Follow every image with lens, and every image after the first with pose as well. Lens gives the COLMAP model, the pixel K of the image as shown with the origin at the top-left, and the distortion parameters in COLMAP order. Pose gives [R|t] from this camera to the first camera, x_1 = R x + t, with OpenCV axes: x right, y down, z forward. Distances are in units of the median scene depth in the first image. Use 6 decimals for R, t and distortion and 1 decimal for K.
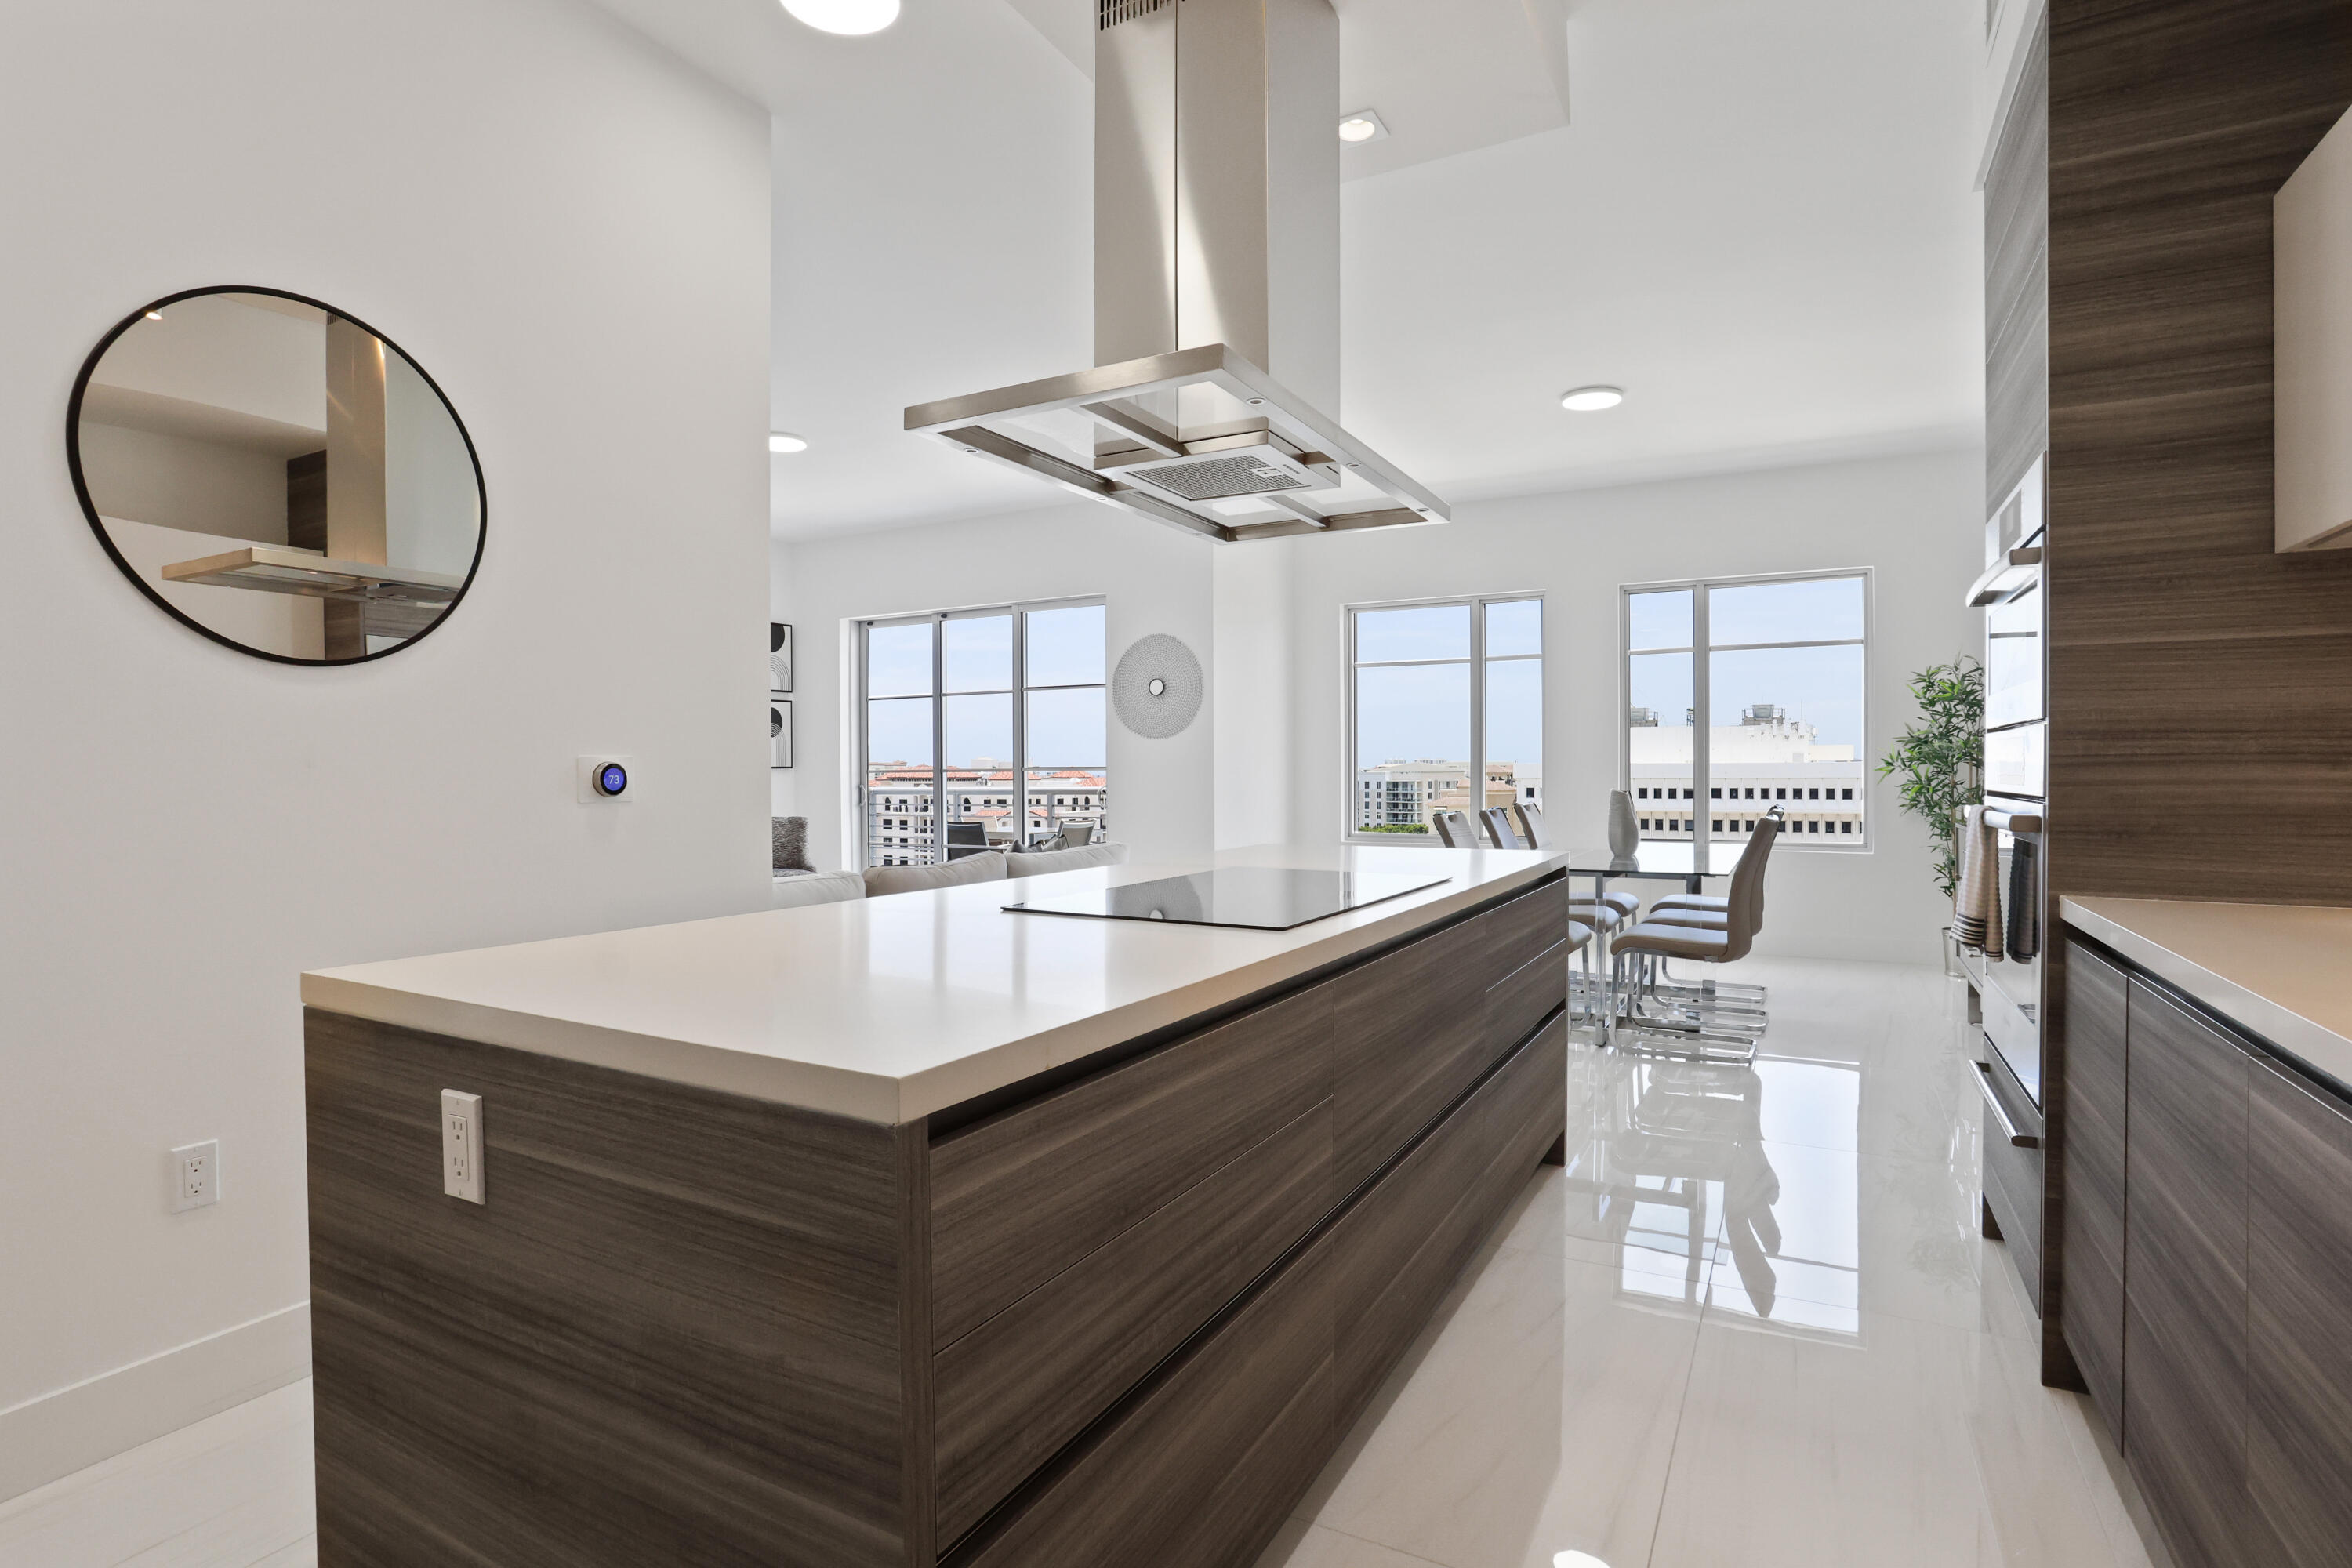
lens RADIAL K [[1165.4, 0, 1165.6], [0, 1165.4, 786.7], [0, 0, 1]] dist [-0.064529, 0.027008]
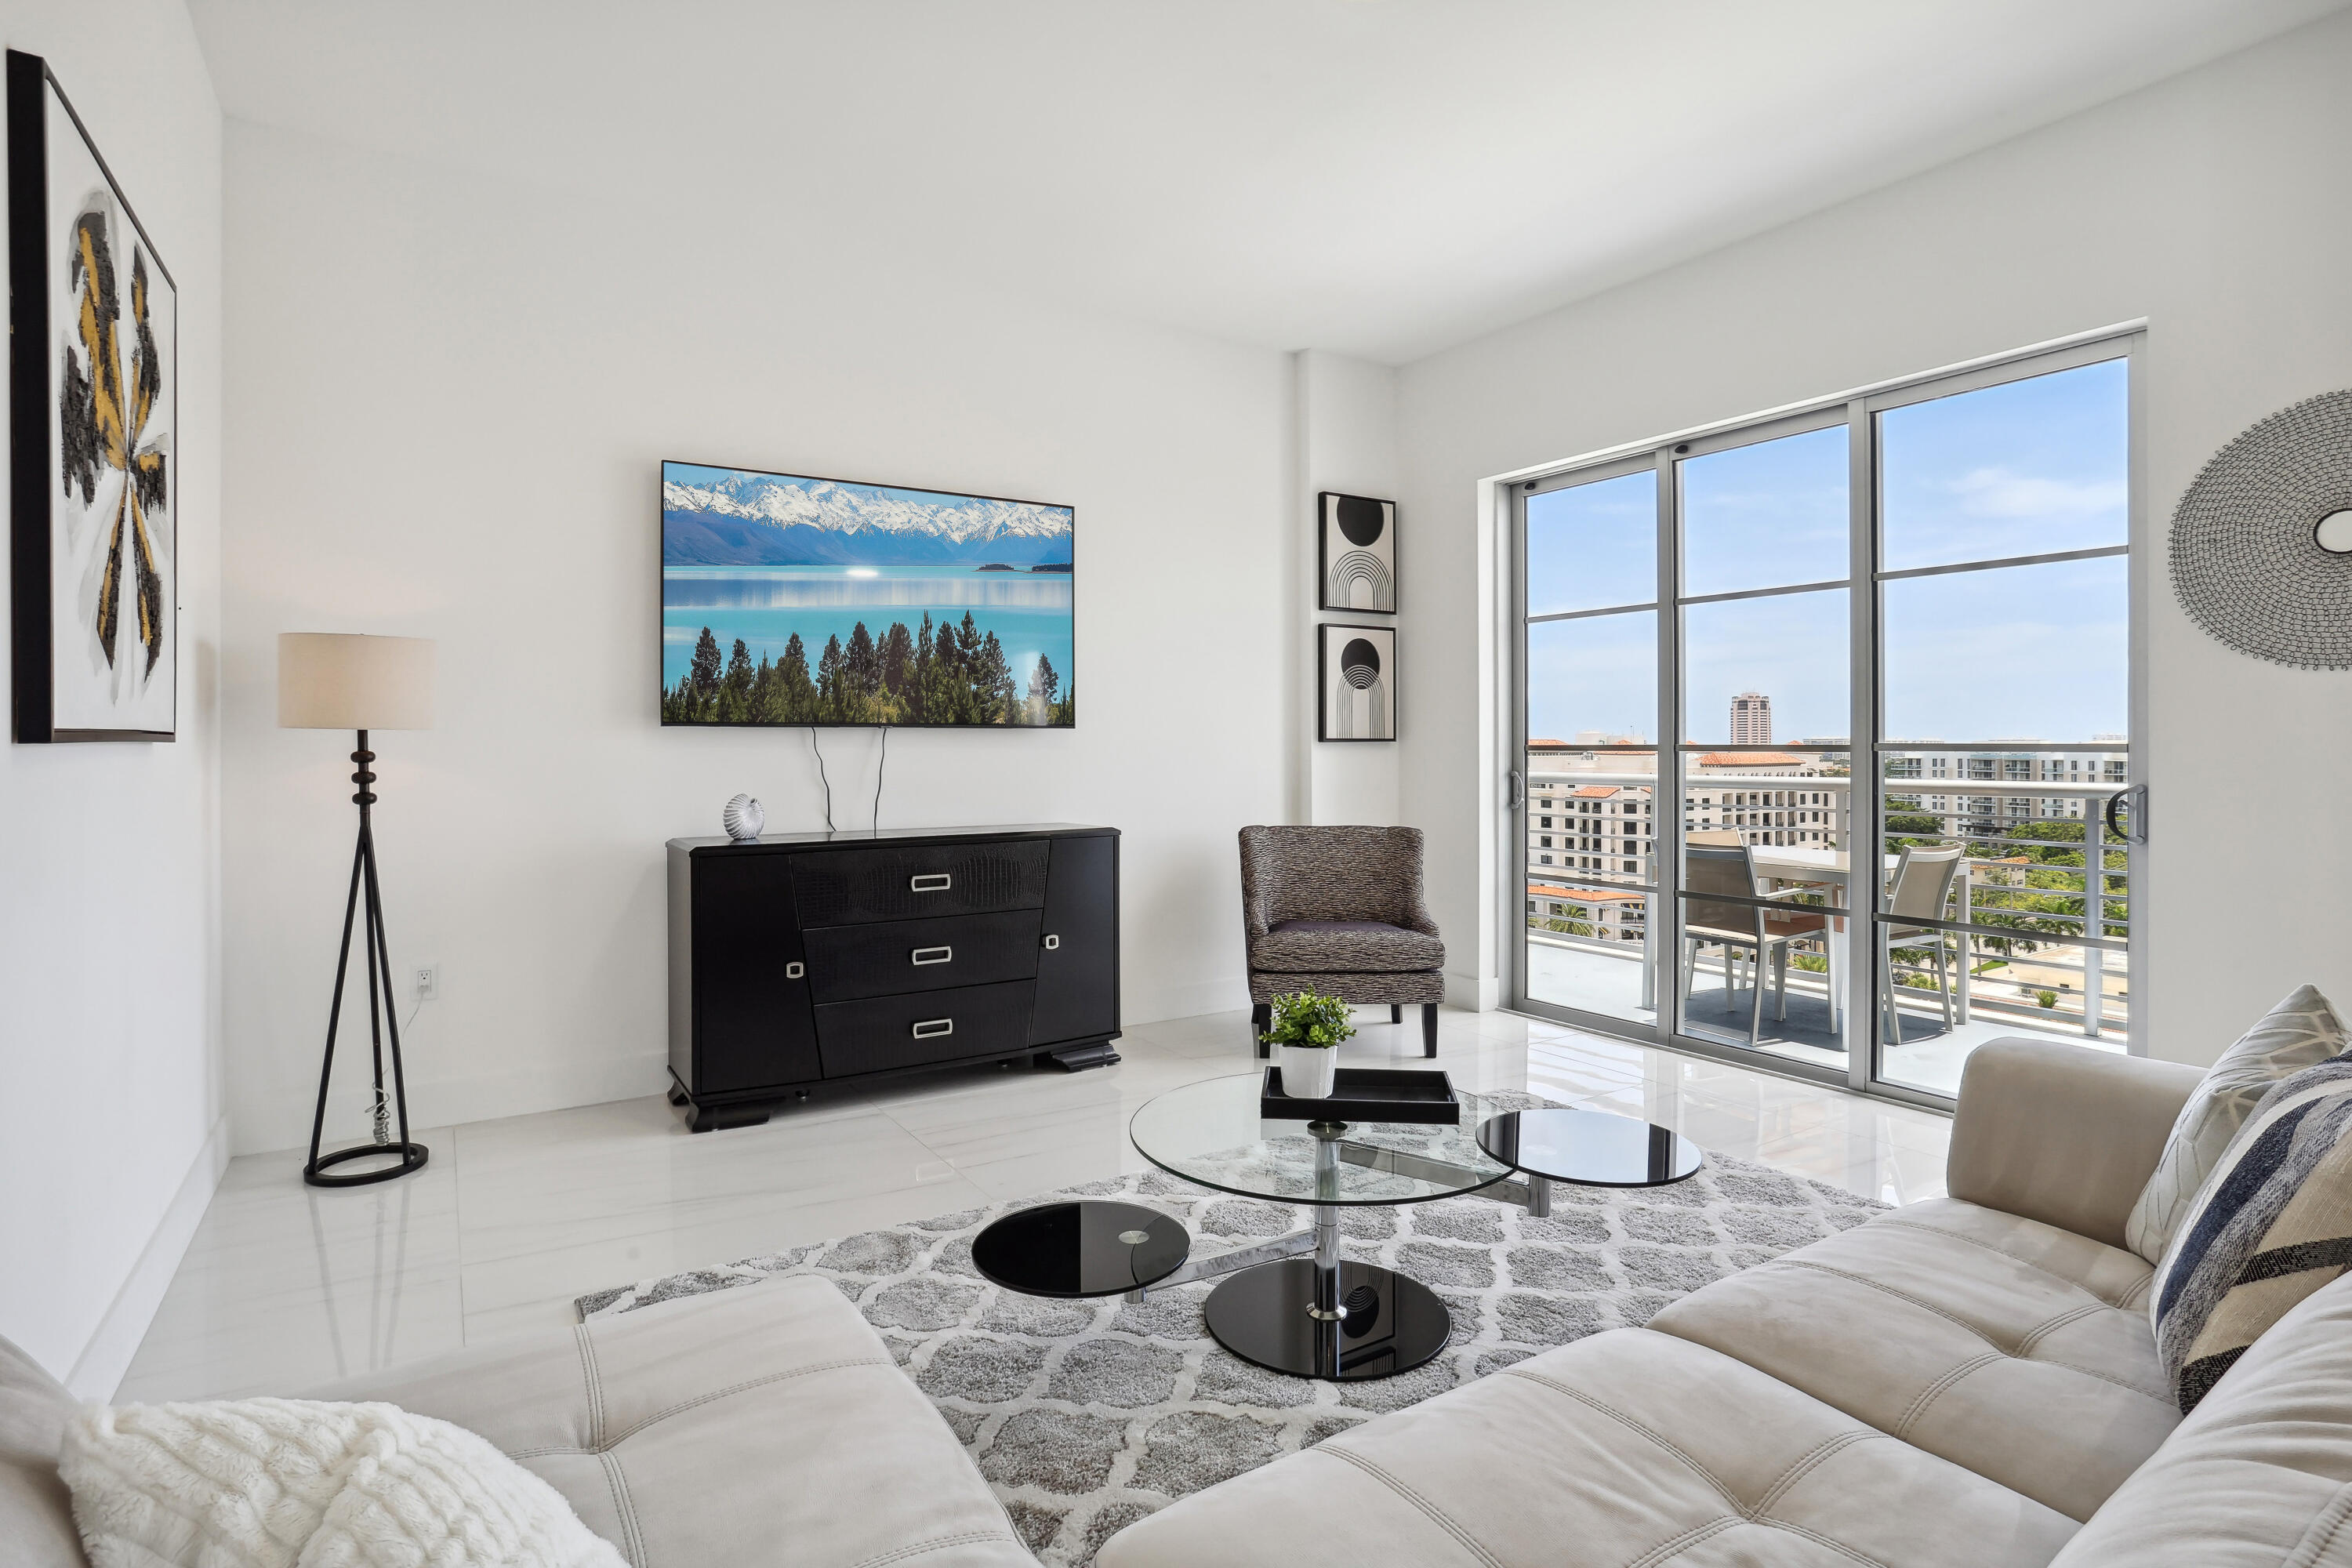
lens RADIAL K [[1165.4, 0, 1184.0], [0, 1165.4, 744.6], [0, 0, 1]] dist [-0.064529, 0.027008]
pose [[0.886925, 0.006843, -0.461862, -0.148203], [-0.012673, 0.999874, -0.009521, -0.007761], [0.461739, 0.014297, 0.886900, 0.437290]]
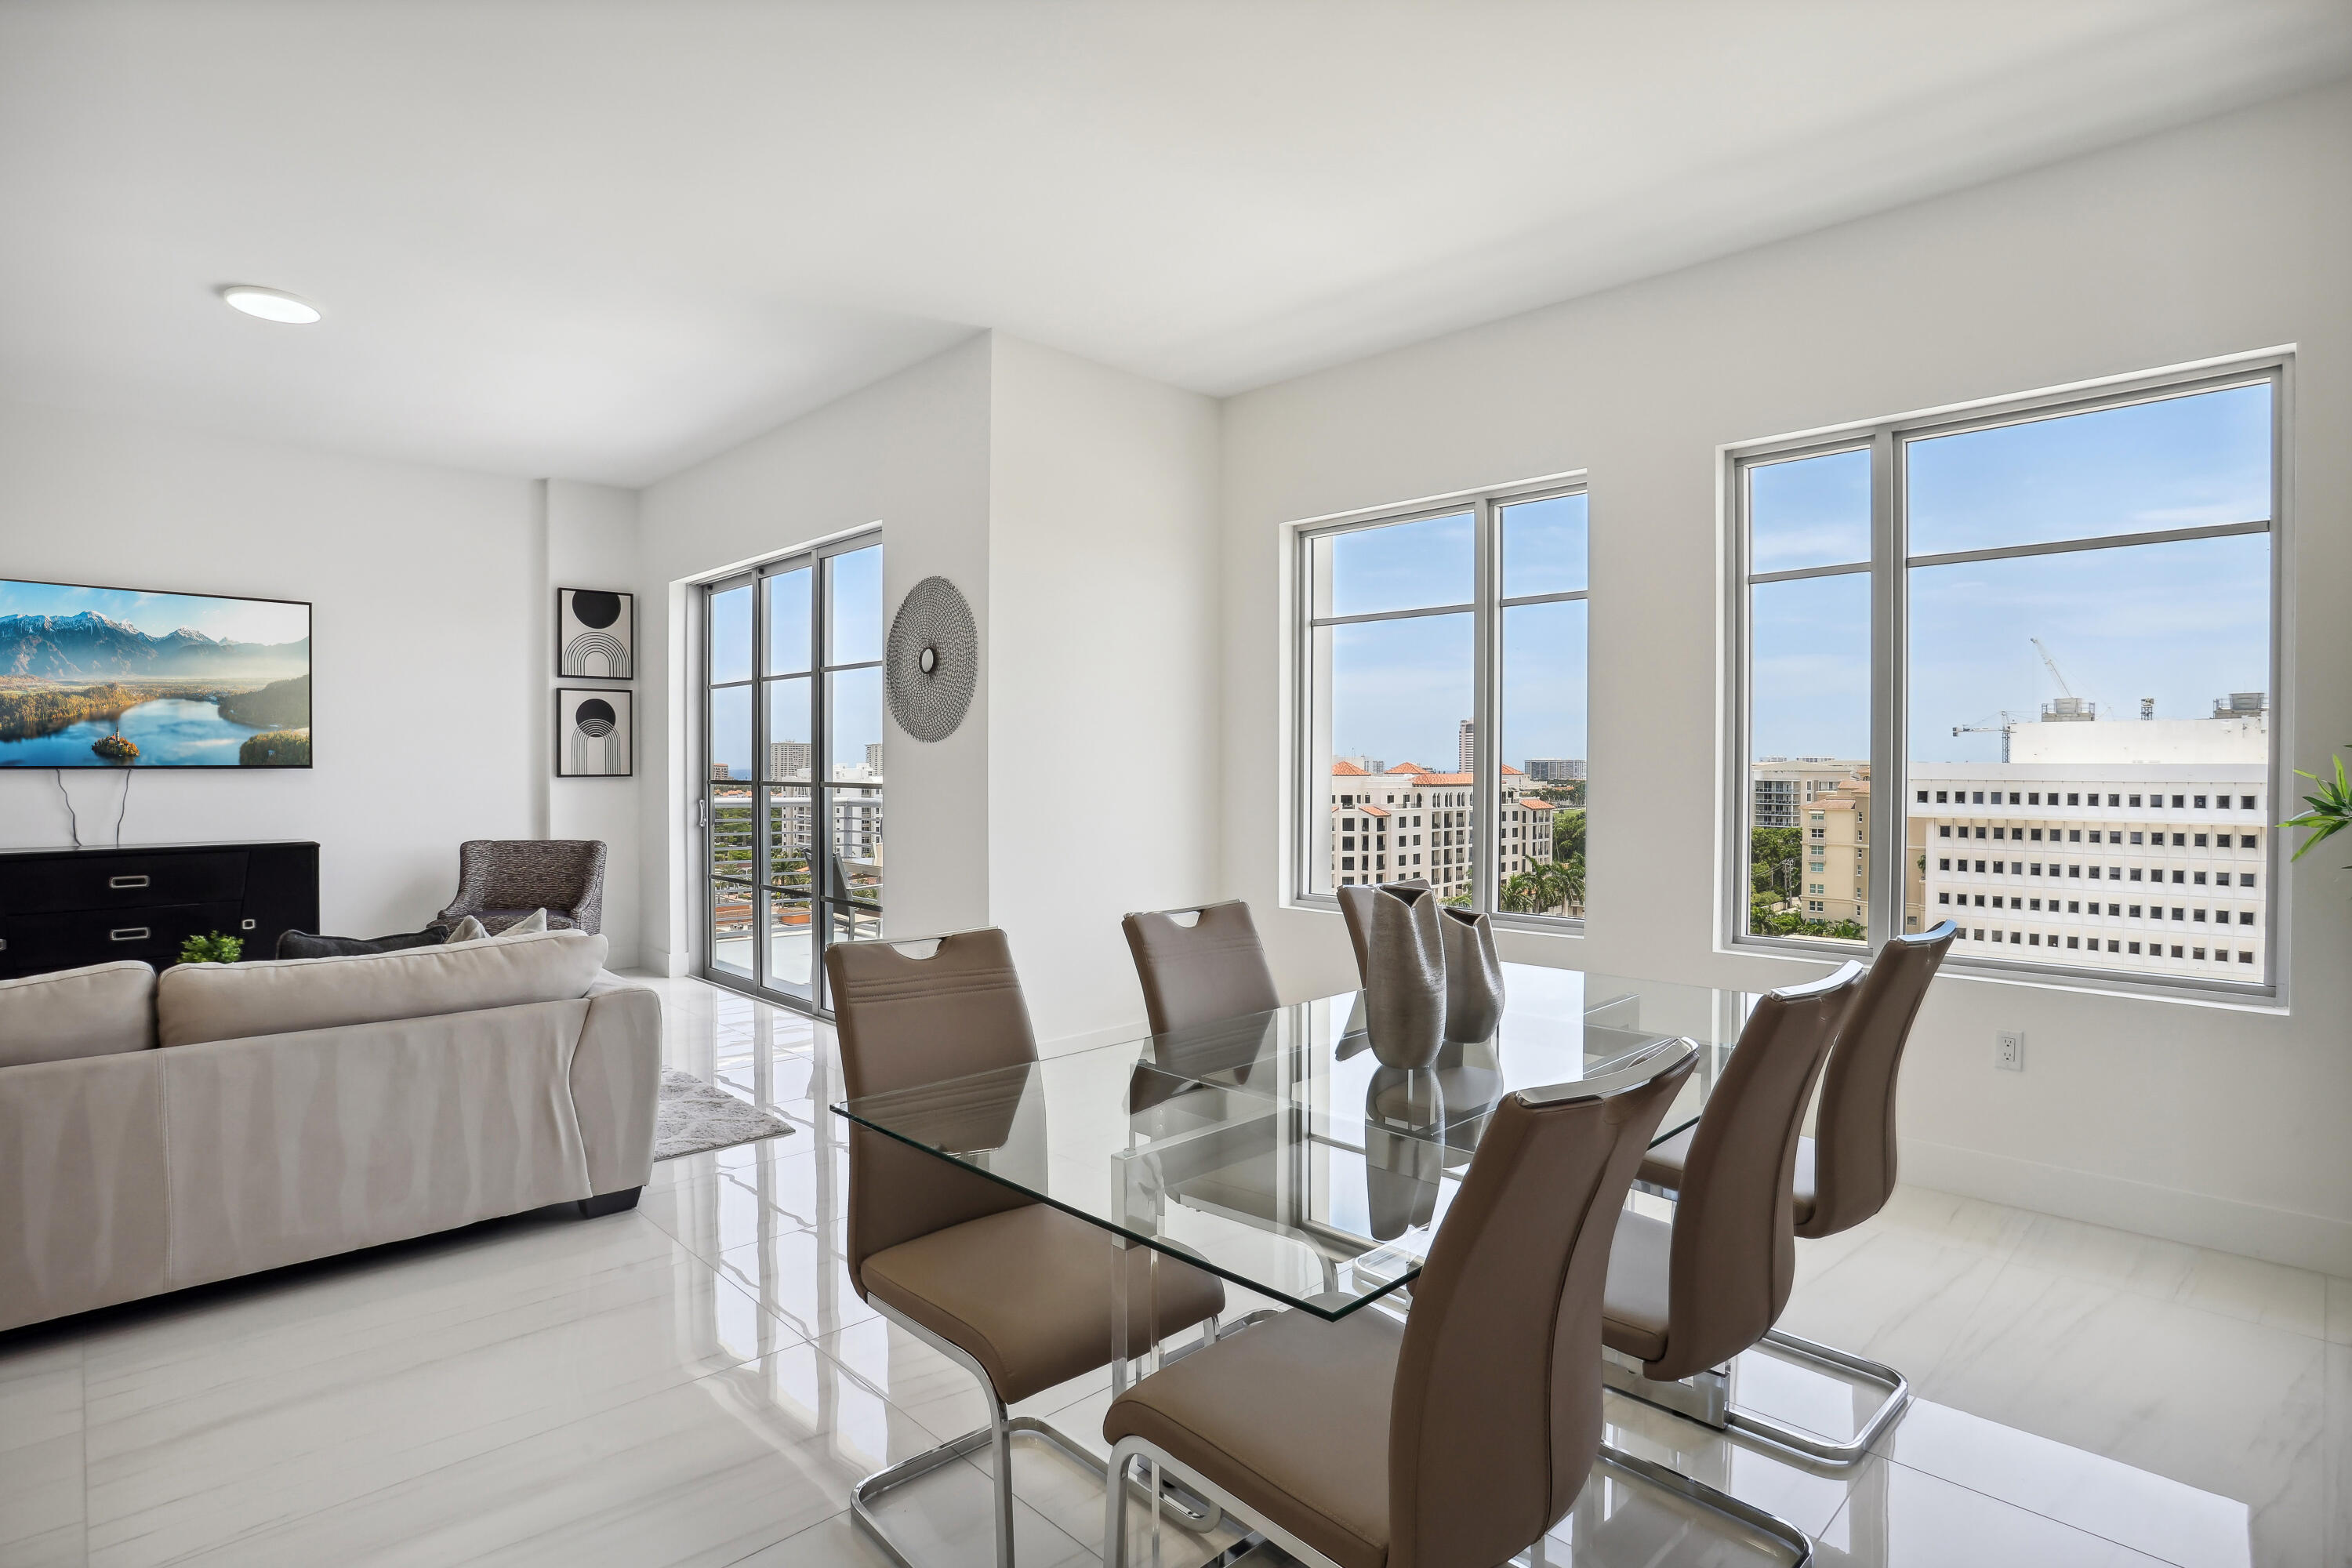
lens RADIAL K [[1165.4, 0, 1179.2], [0, 1165.4, 777.1], [0, 0, 1]] dist [-0.064529, 0.027008]
pose [[0.960573, 0.010622, -0.277824, 0.259130], [-0.011659, 0.999930, -0.002081, -0.019051], [0.277783, 0.005238, 0.960630, 0.369039]]
